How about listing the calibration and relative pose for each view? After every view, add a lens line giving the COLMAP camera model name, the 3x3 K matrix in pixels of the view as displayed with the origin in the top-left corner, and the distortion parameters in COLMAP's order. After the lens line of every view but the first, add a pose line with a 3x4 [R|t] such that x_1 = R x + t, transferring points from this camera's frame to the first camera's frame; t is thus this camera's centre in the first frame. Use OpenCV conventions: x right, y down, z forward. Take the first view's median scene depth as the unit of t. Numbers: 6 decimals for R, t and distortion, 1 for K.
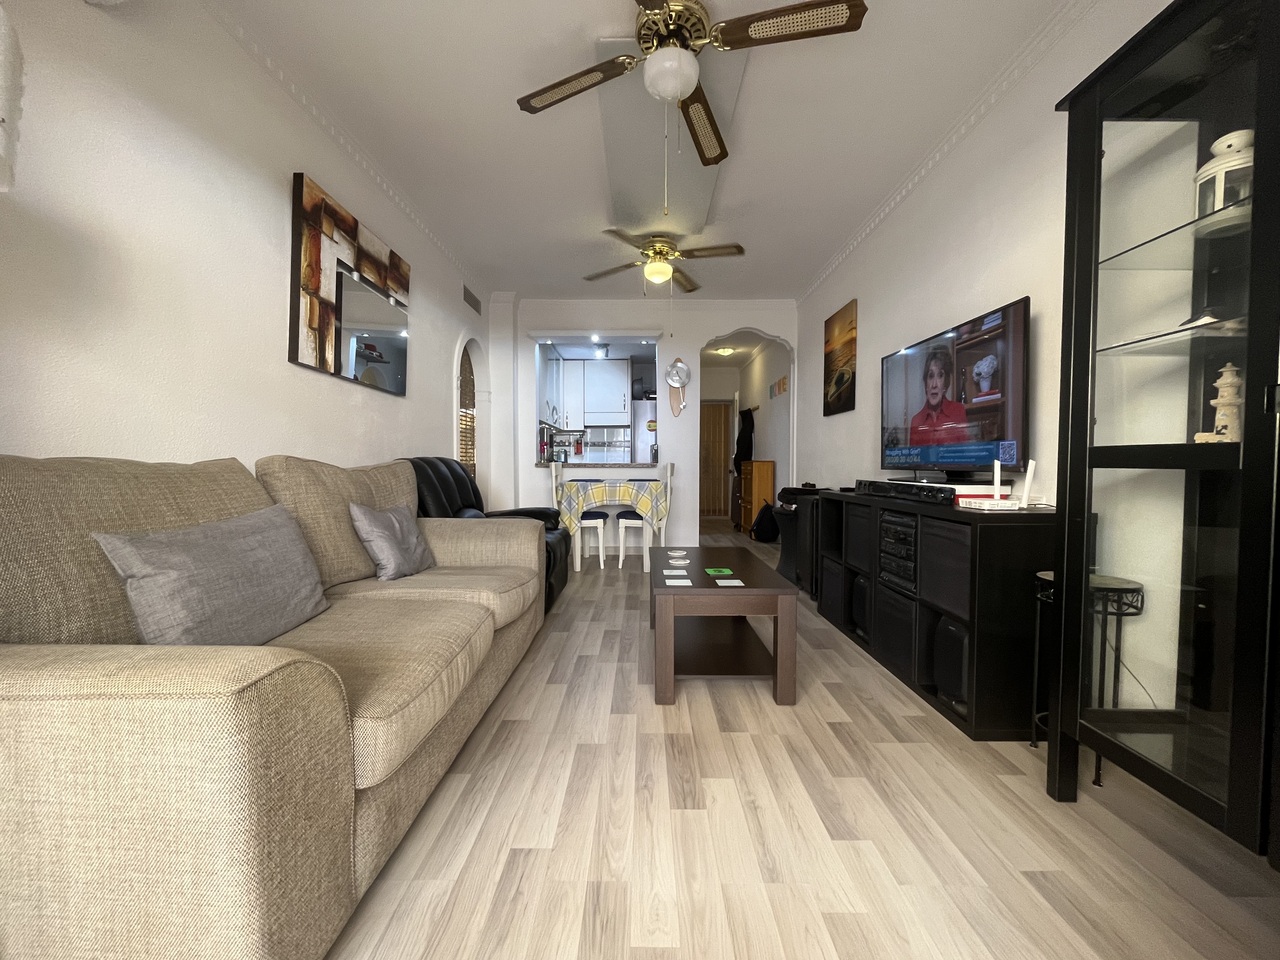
lens RADIAL K [[523.0, 0, 636.9], [0, 523.0, 479.7], [0, 0, 1]] dist [-0.003695, 0.000176]
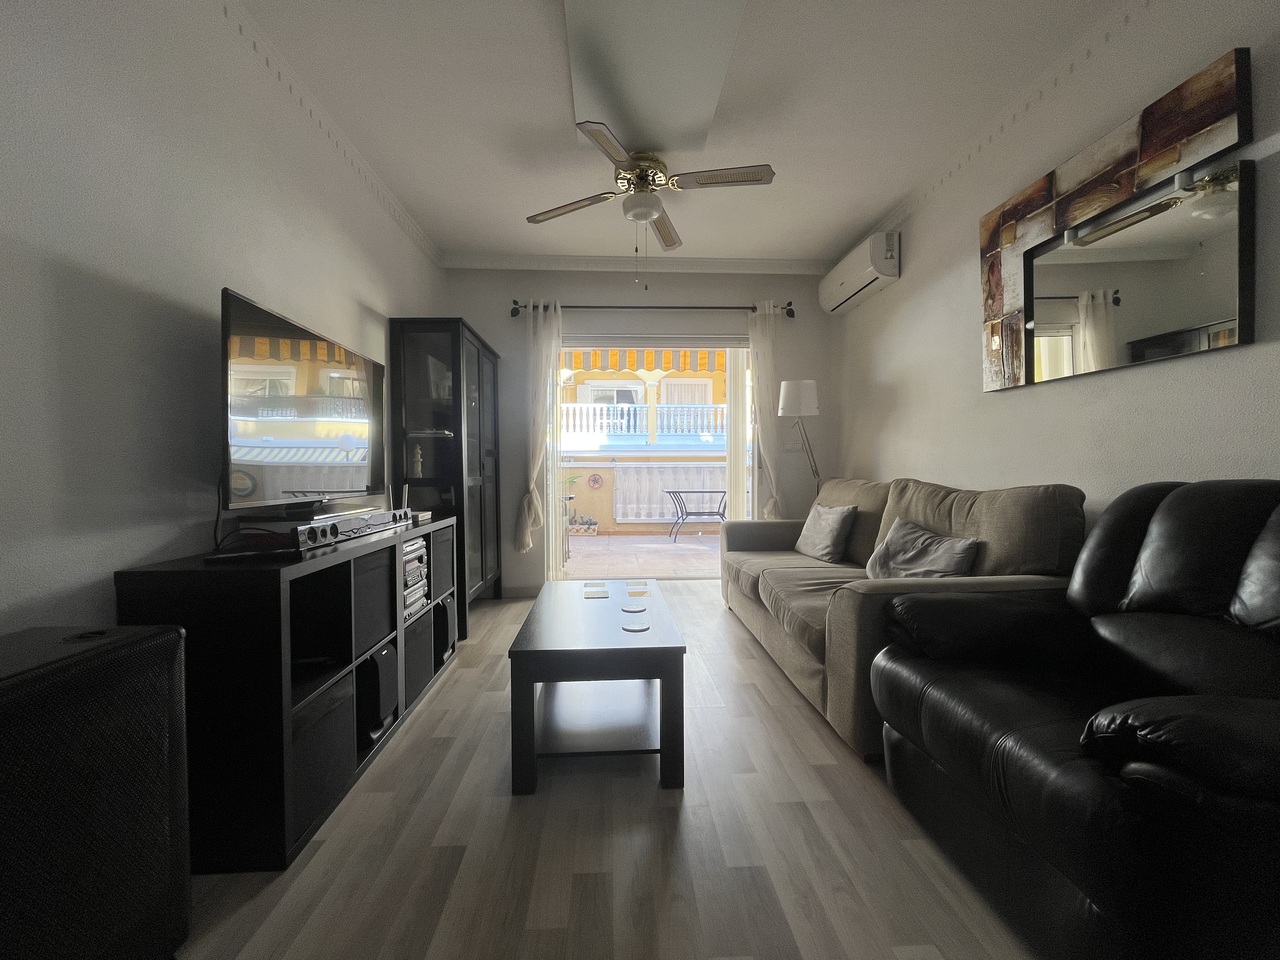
lens RADIAL K [[523.0, 0, 636.9], [0, 523.0, 479.7], [0, 0, 1]] dist [-0.003695, 0.000176]
pose [[-0.997979, 0.005695, -0.063293, 0.136862], [0.002907, 0.999025, 0.044048, -0.087889], [0.063482, 0.043775, -0.997022, 1.930174]]
